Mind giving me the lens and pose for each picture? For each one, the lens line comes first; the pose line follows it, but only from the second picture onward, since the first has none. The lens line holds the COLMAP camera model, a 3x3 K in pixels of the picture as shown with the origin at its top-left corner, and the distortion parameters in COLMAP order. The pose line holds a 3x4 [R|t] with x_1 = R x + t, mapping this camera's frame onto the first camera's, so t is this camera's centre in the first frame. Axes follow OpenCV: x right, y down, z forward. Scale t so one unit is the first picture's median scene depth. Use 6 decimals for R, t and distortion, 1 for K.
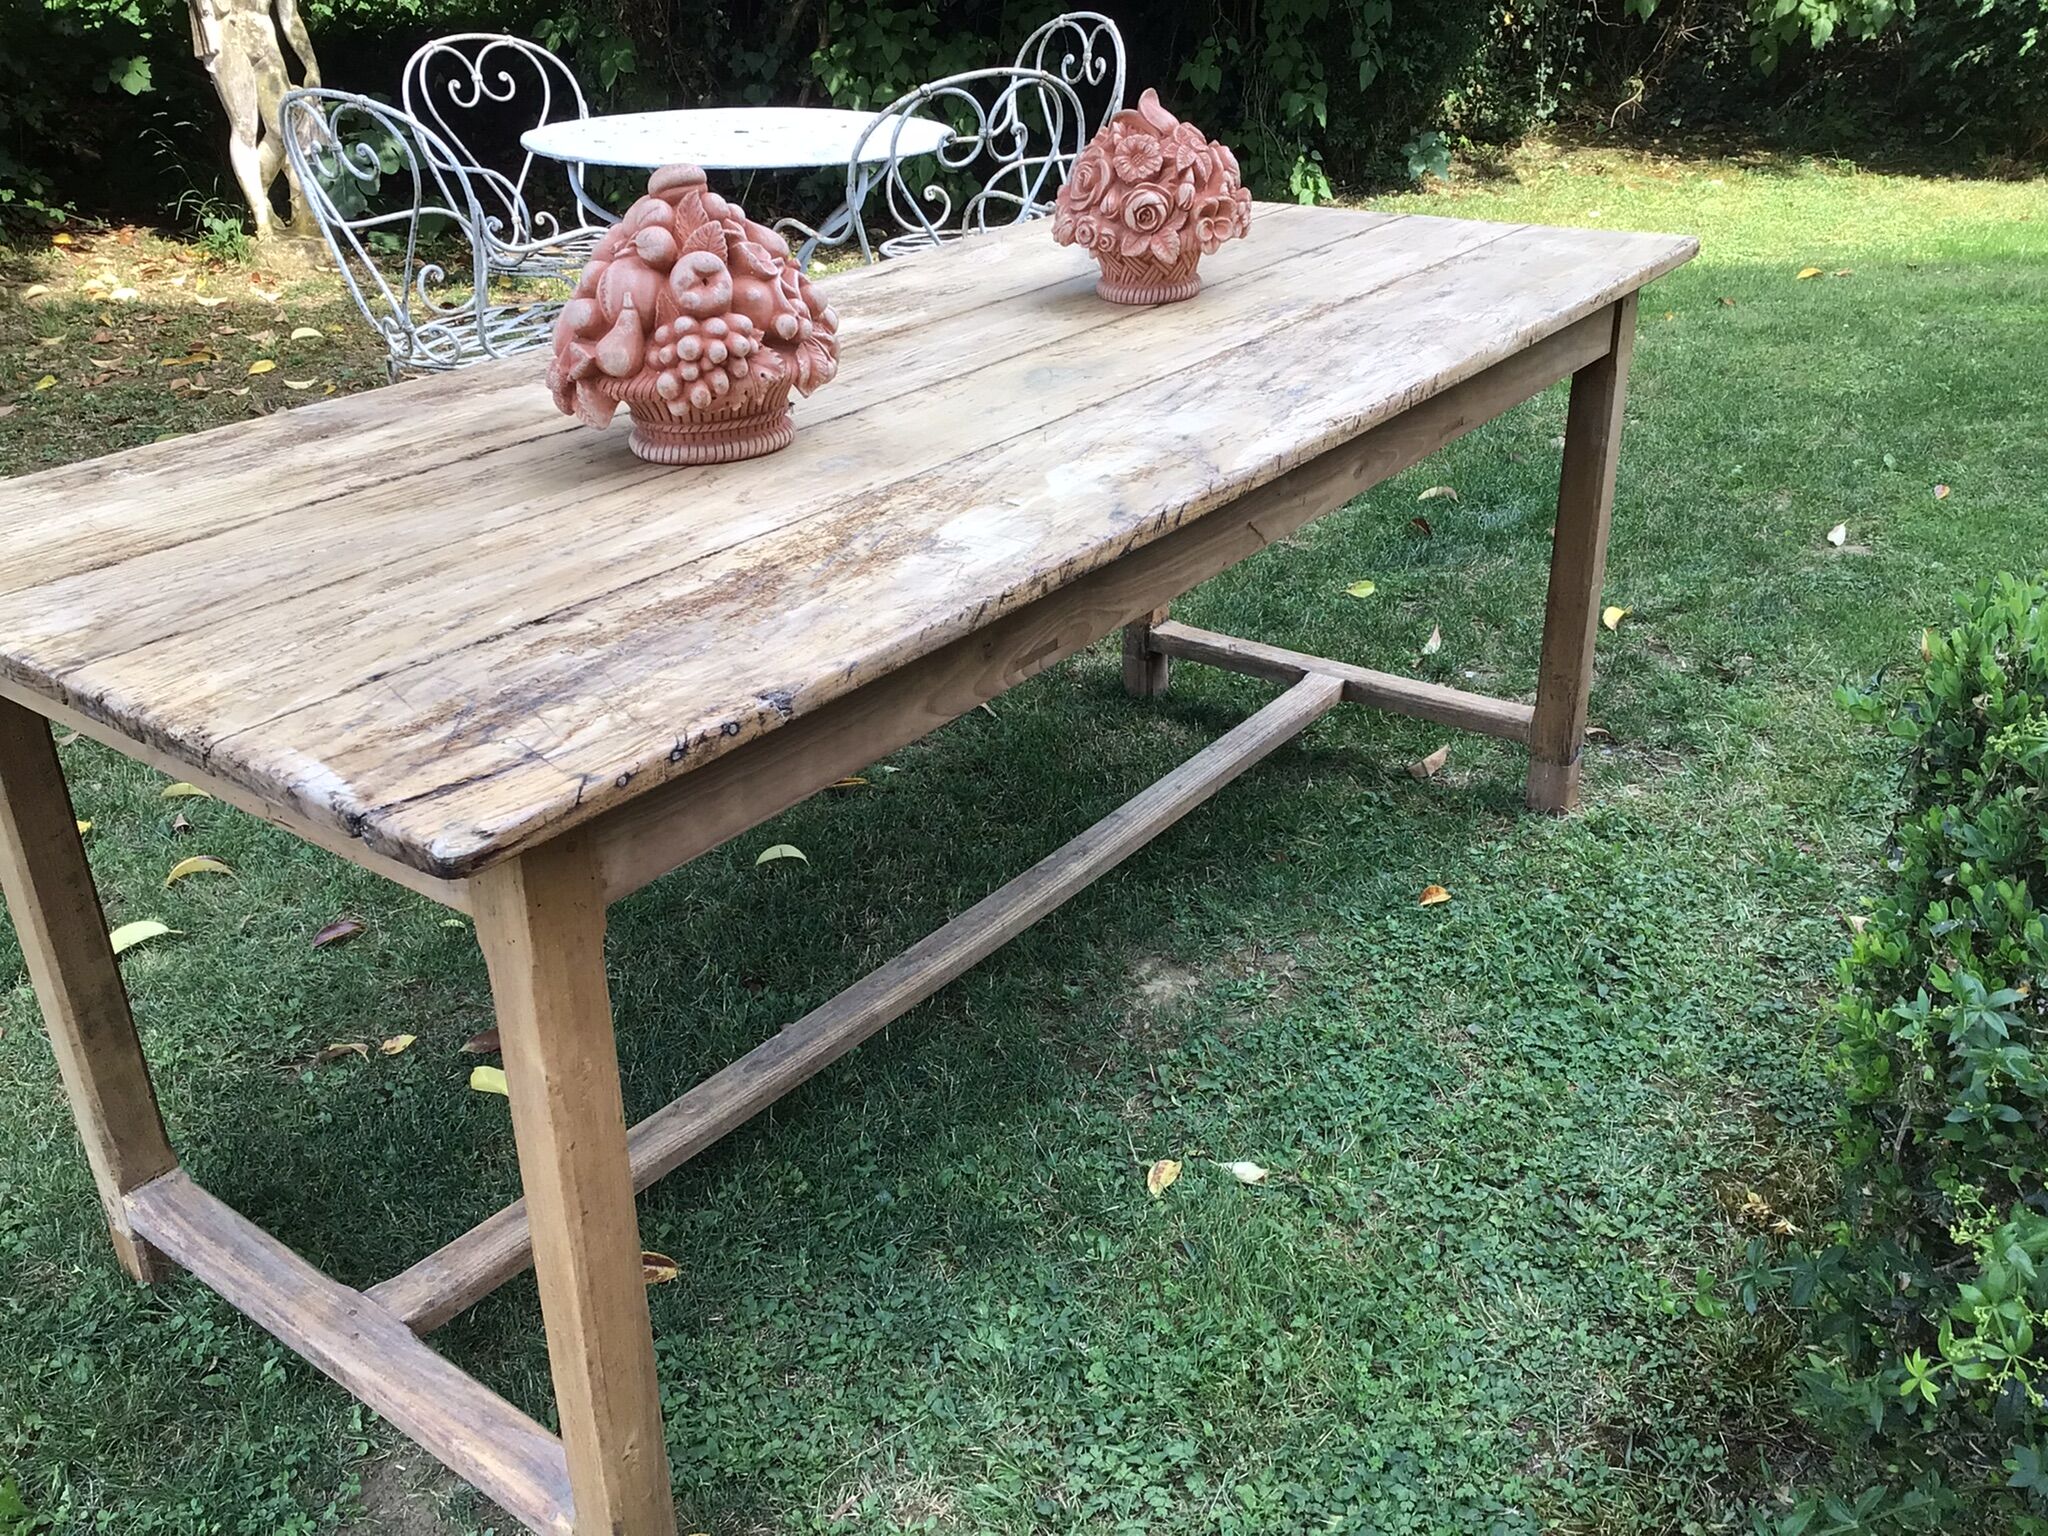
lens RADIAL K [[1833.1, 0, 1045.1], [0, 1833.1, 768.6], [0, 0, 1]] dist [0.132665, -0.260879]
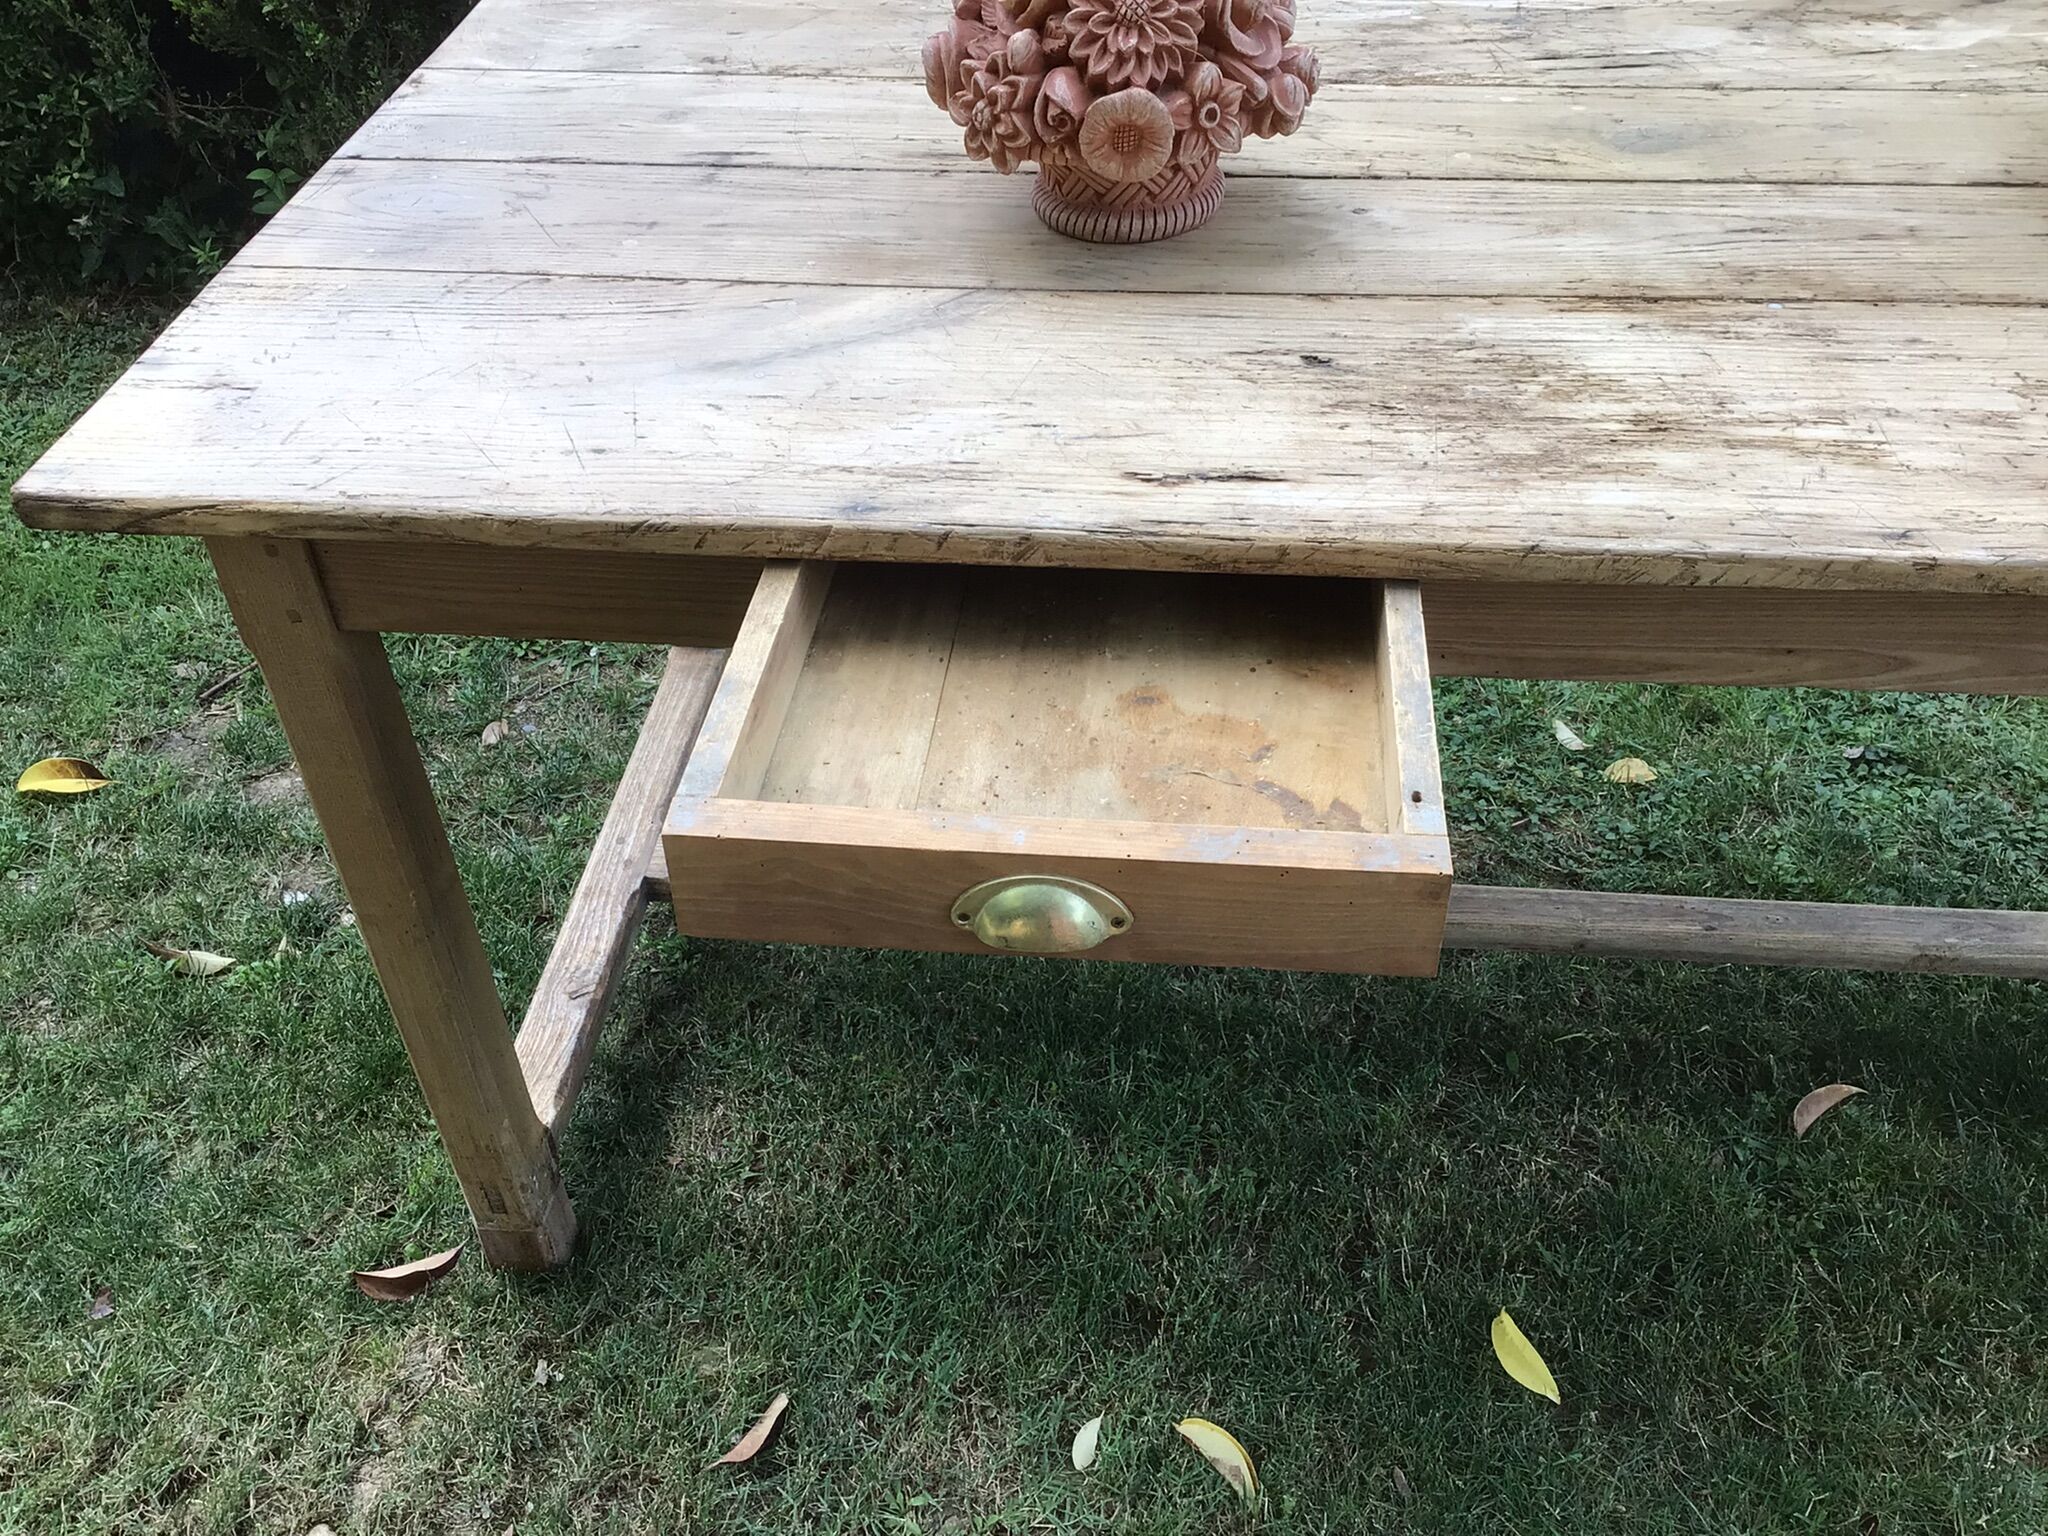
lens RADIAL K [[1840.1, 0, 1040.4], [0, 1840.1, 772.9], [0, 0, 1]] dist [0.135760, -0.272523]
pose [[-0.523185, -0.519093, 0.675884, -0.520476], [0.412001, 0.540186, 0.733794, -0.759300], [-0.746011, 0.662376, -0.068750, 1.504207]]
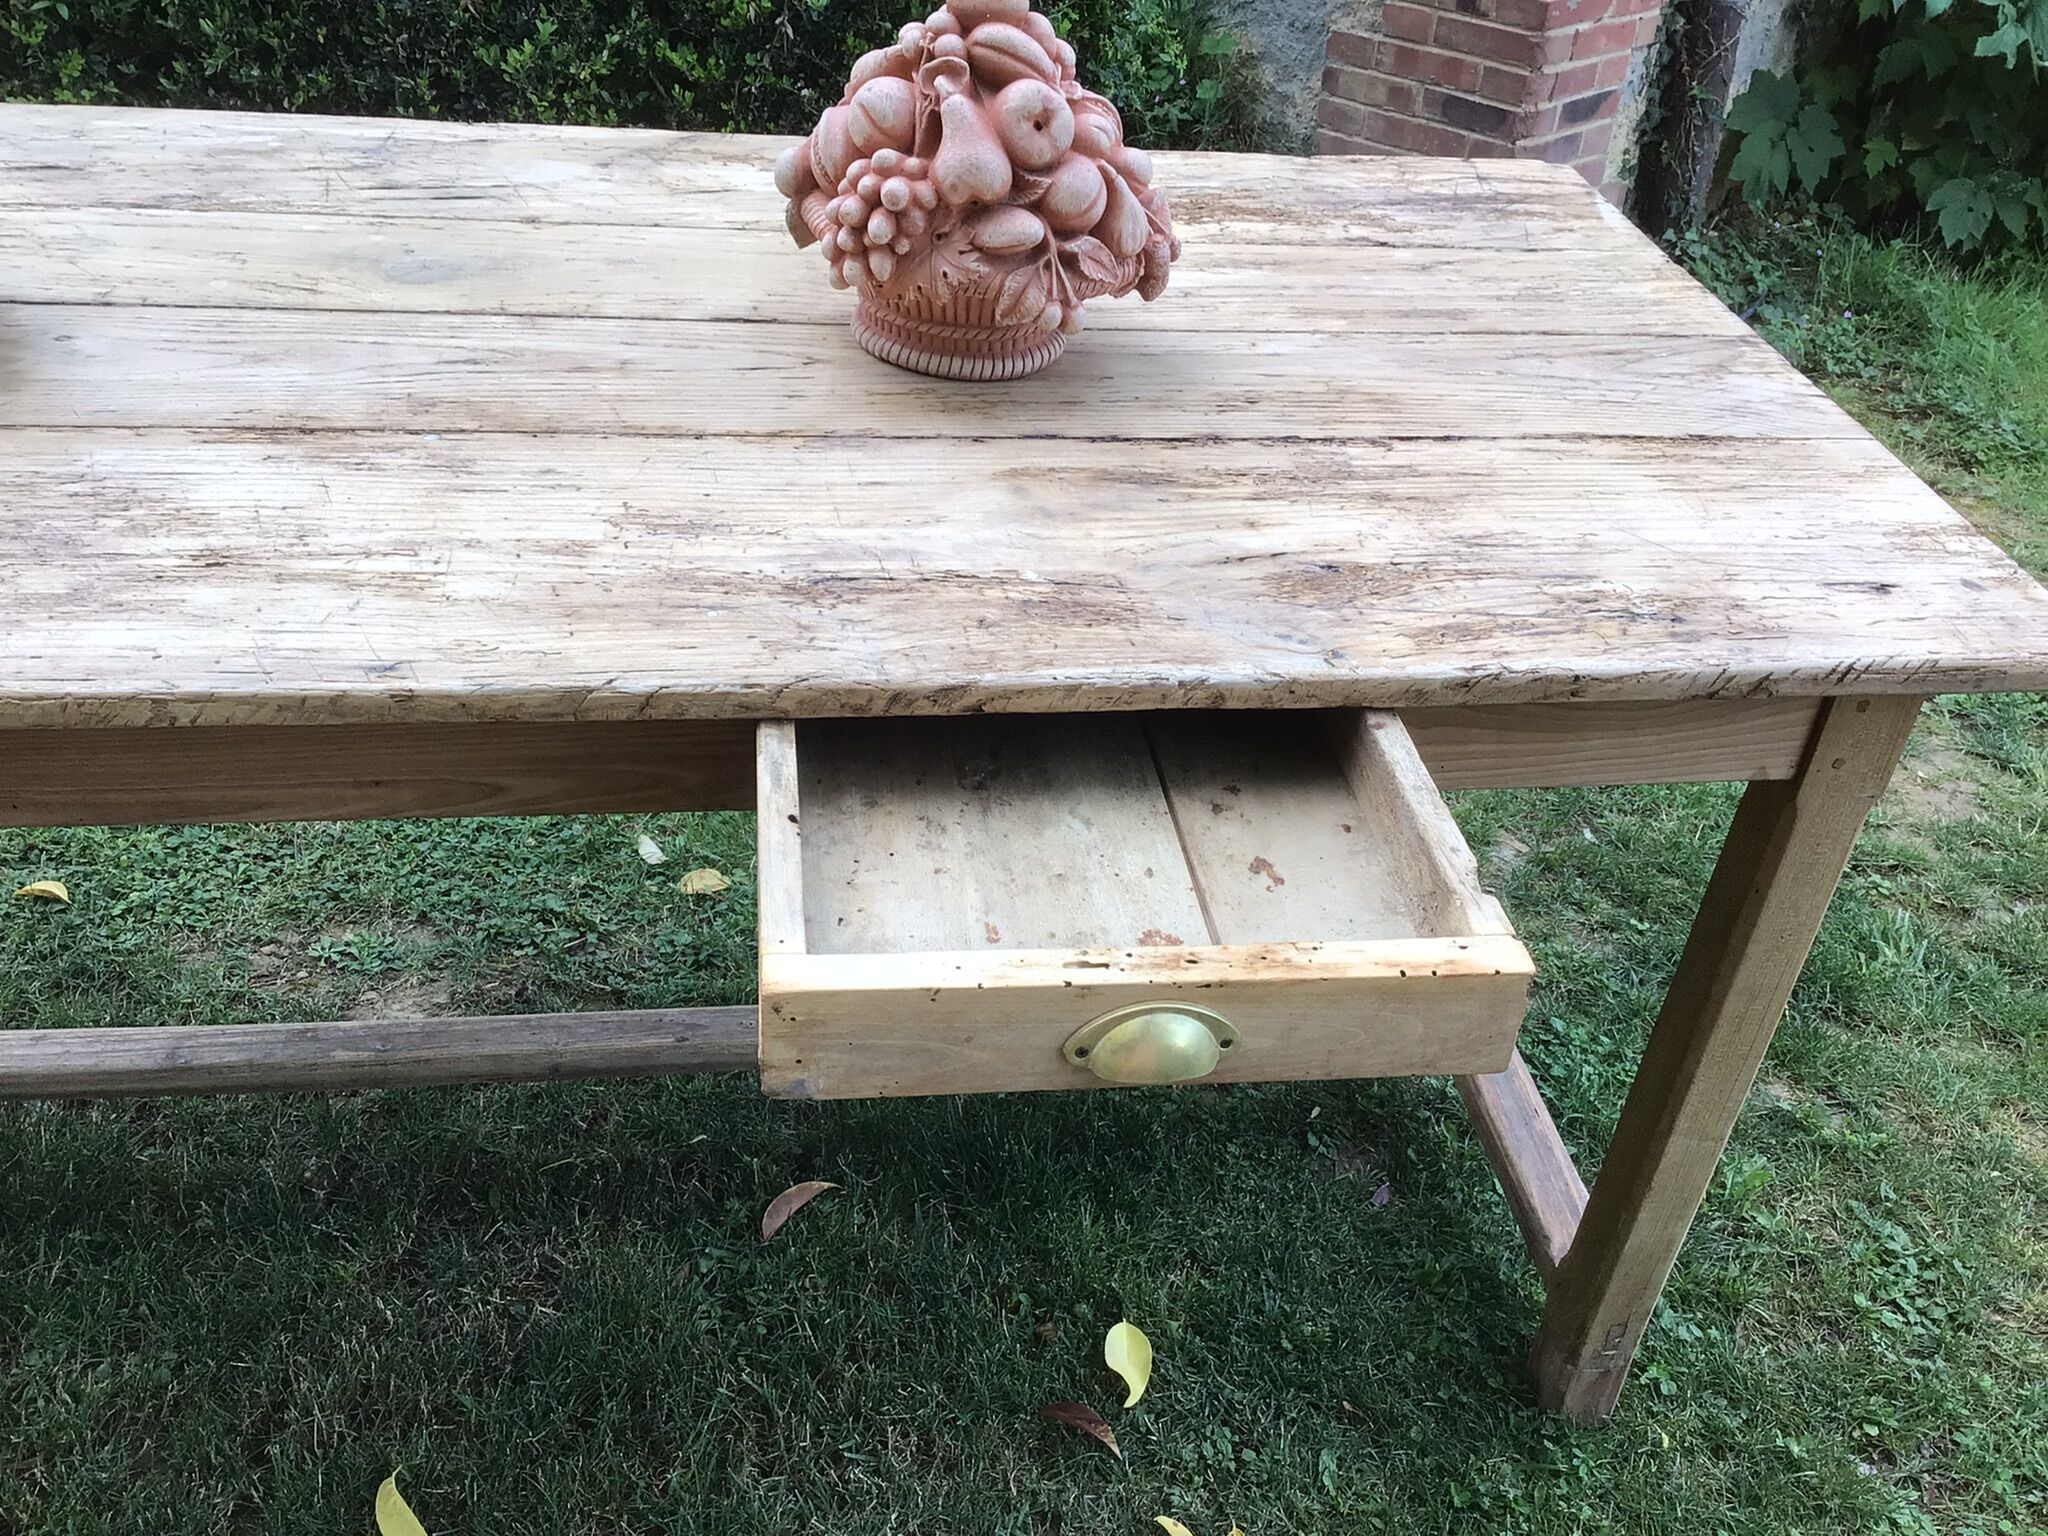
lens RADIAL K [[1833.1, 0, 1045.1], [0, 1833.1, 768.6], [0, 0, 1]] dist [0.132665, -0.260879]
pose [[-0.705409, -0.445607, 0.551211, -0.691737], [0.257338, 0.563595, 0.784945, -0.654440], [-0.660436, 0.695554, -0.282893, 1.284340]]
